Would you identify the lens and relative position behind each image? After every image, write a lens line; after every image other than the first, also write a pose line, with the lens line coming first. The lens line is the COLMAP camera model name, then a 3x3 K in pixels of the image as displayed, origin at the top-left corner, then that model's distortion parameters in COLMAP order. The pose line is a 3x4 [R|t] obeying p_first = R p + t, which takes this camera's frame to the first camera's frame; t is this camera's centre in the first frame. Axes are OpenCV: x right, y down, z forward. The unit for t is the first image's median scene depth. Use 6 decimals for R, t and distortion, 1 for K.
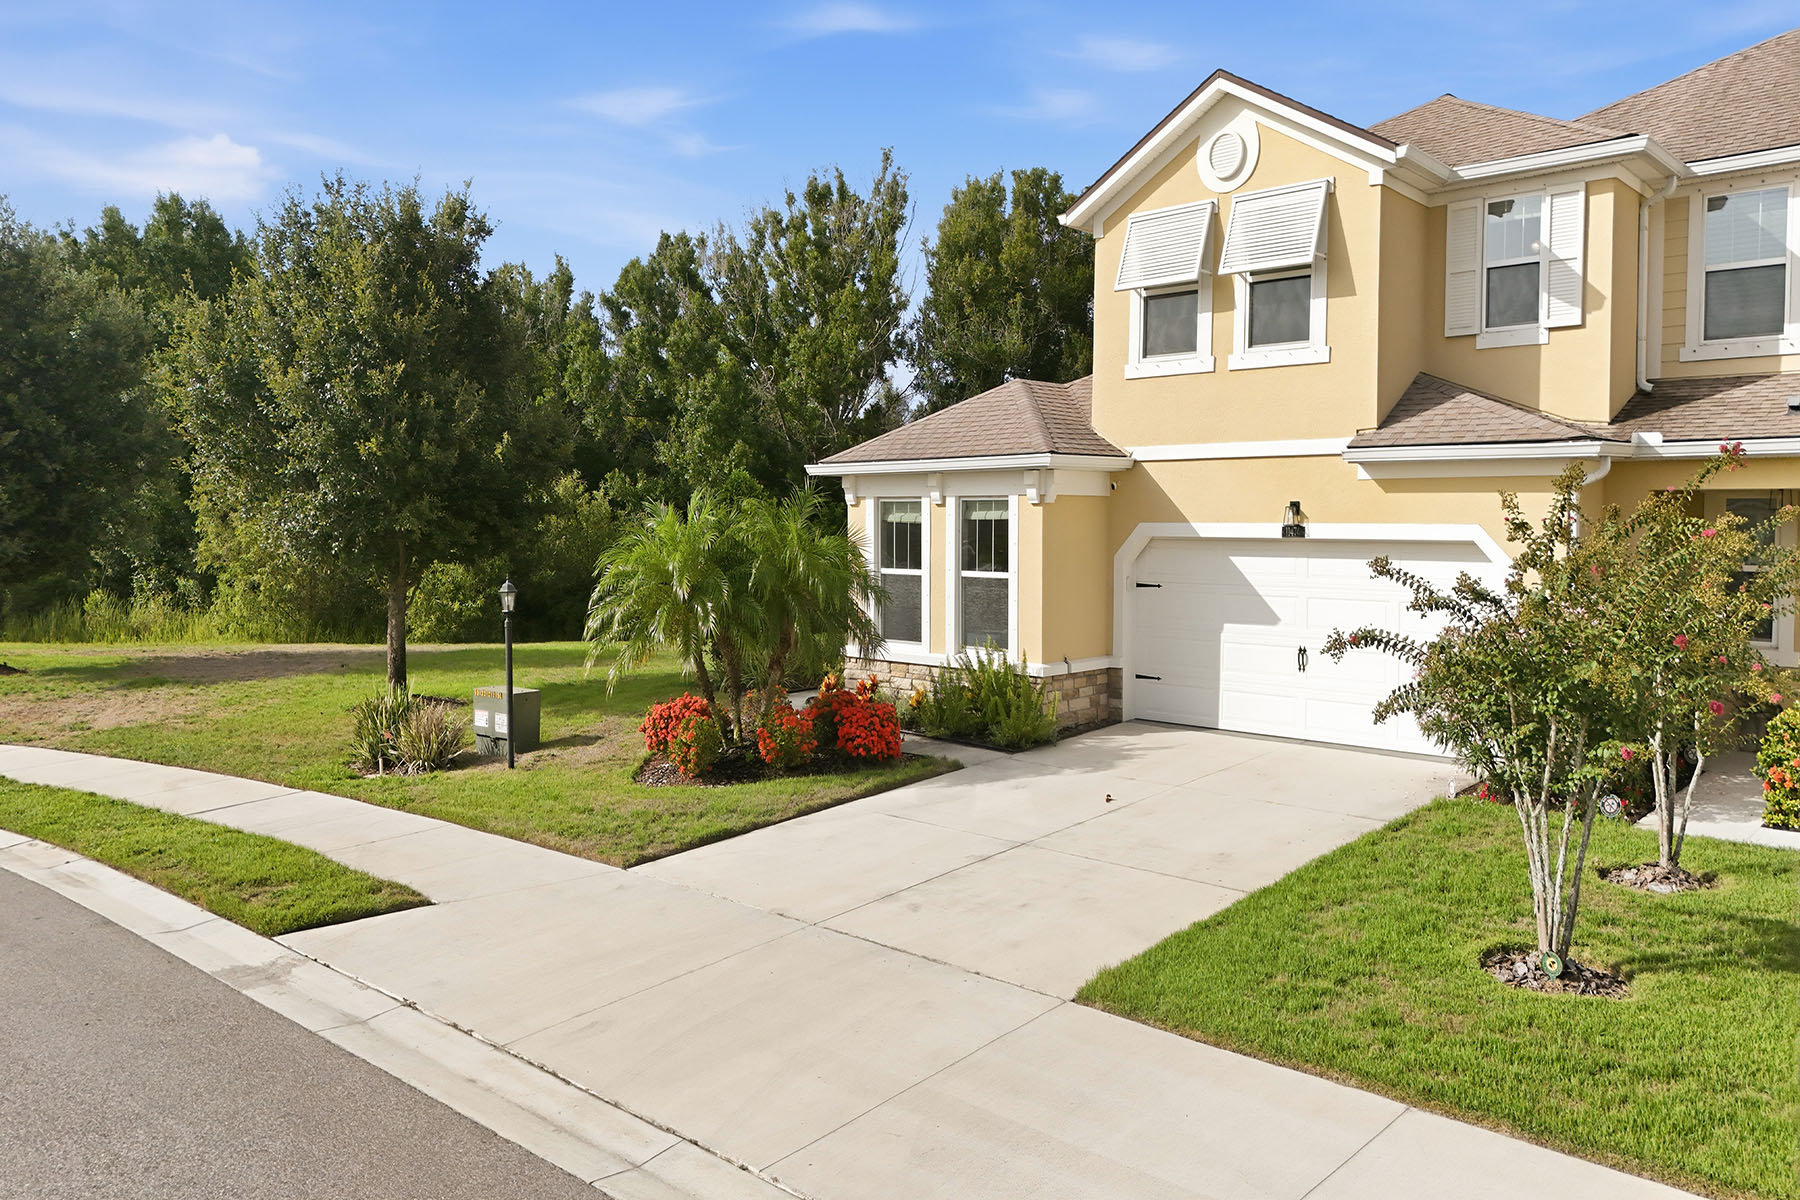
lens RADIAL K [[1329.6, 0, 890.6], [0, 1329.6, 549.2], [0, 0, 1]] dist [0.056110, -0.072724]
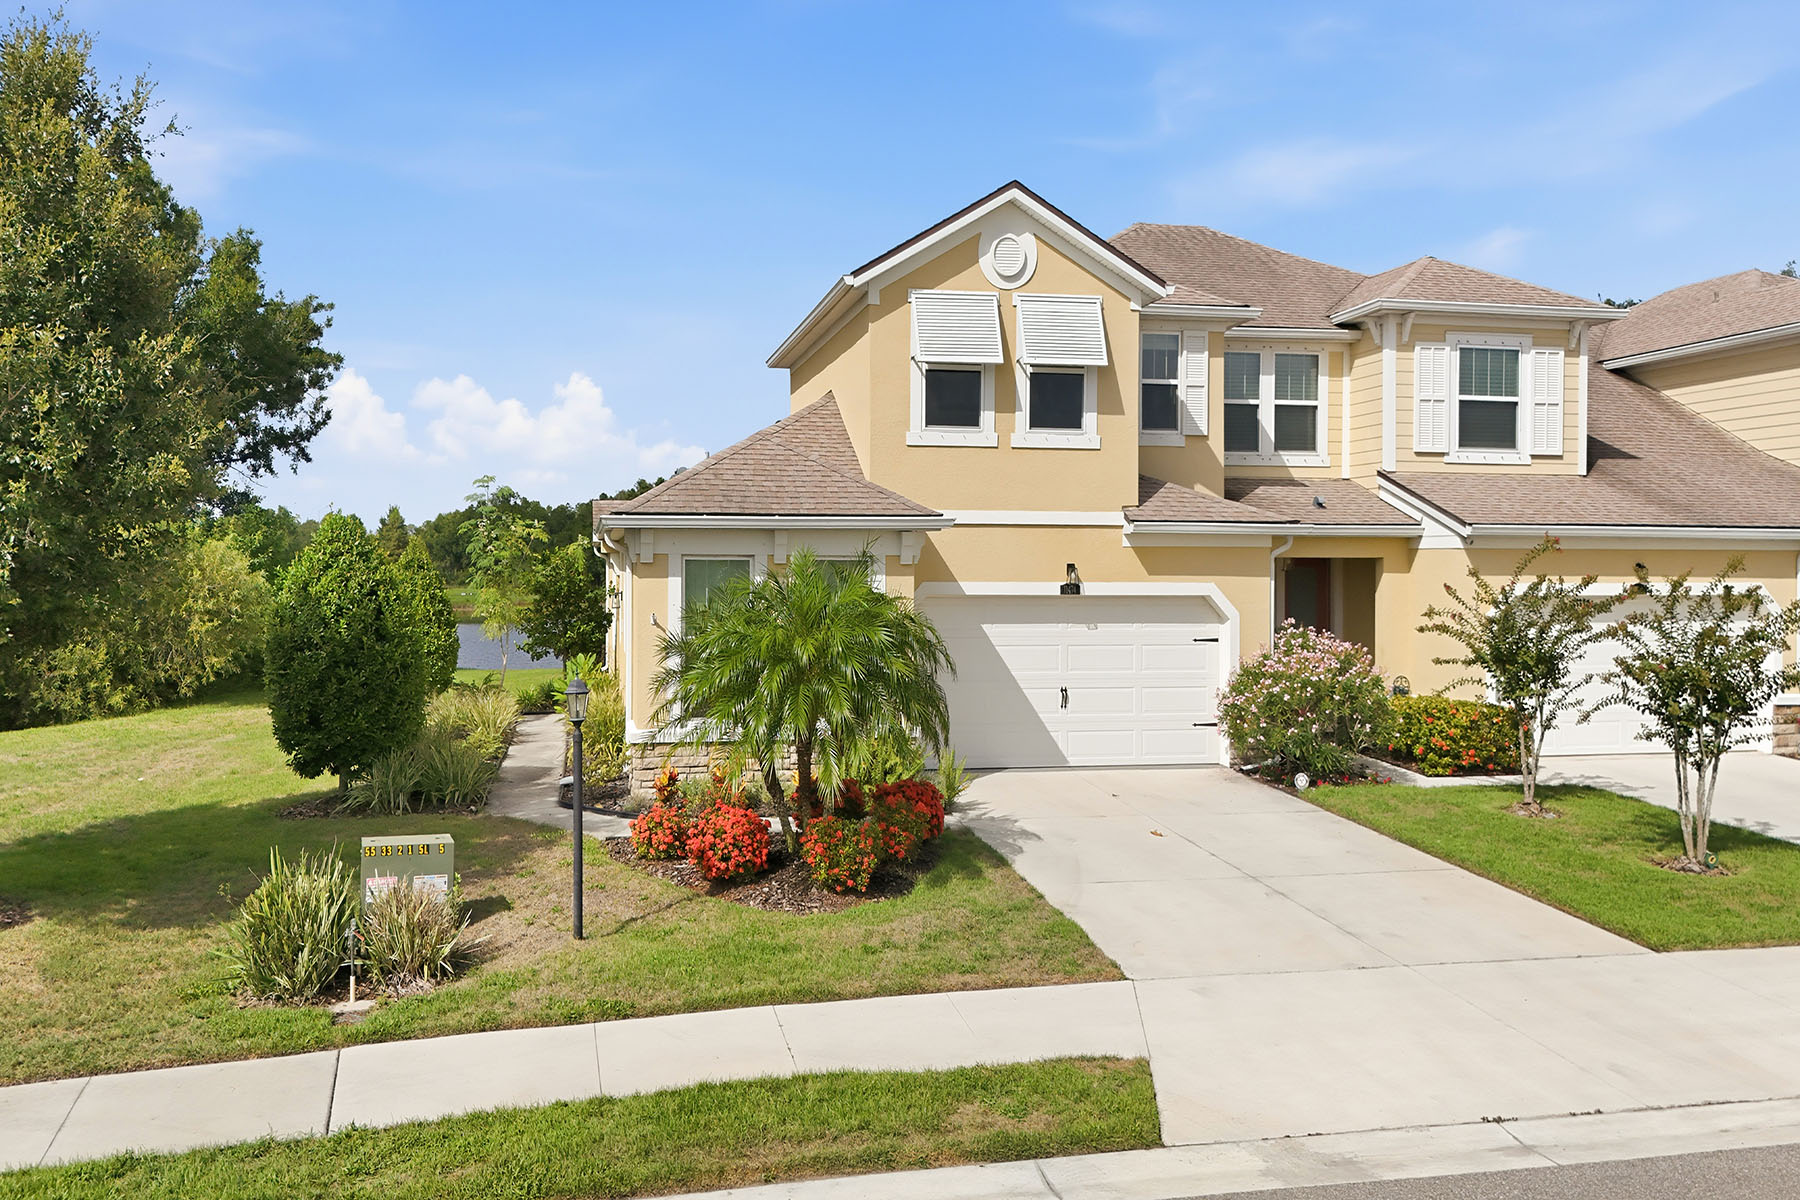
lens RADIAL K [[1359.6, 0, 855.8], [0, 1359.6, 595.1], [0, 0, 1]] dist [0.046689, -0.034827]
pose [[0.597820, -0.020813, 0.801360, -0.778454], [0.013836, 0.999782, 0.015645, -0.029884], [-0.801511, 0.001735, 0.597977, 0.433003]]
